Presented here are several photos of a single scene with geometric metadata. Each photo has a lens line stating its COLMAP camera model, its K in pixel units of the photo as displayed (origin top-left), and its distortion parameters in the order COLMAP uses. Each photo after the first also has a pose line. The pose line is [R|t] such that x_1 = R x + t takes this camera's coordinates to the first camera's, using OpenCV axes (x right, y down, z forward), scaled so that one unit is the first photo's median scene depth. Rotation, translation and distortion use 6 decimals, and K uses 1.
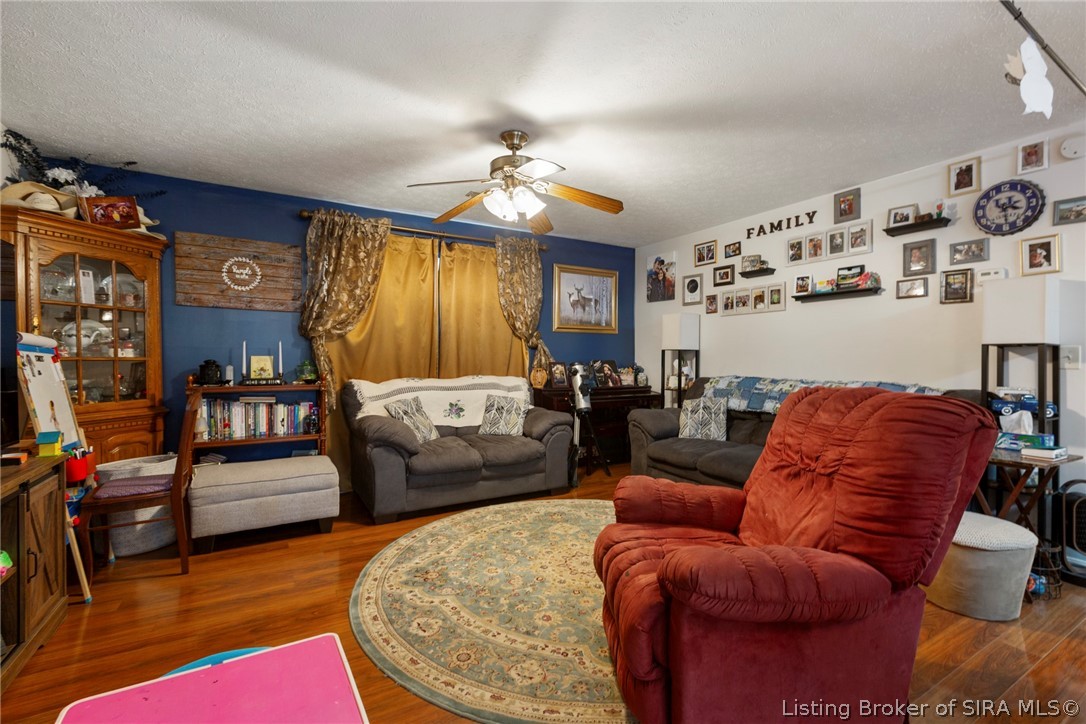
lens RADIAL K [[490.5, 0, 540.2], [0, 490.5, 362.4], [0, 0, 1]] dist [-0.002764, 0.000223]
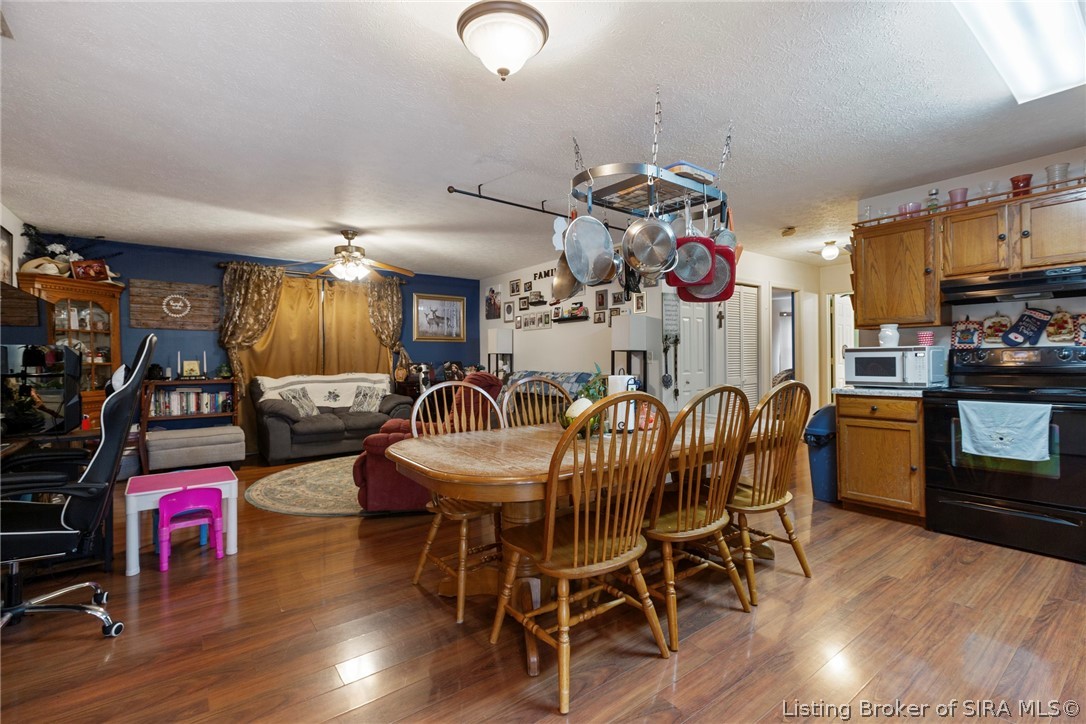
lens RADIAL K [[490.5, 0, 544.1], [0, 490.5, 361.4], [0, 0, 1]] dist [-0.002764, 0.000223]
pose [[0.992944, -0.010642, 0.118105, 0.306895], [0.011232, 0.999928, -0.004331, 0.006667], [-0.118051, 0.005627, 0.992992, -0.580121]]
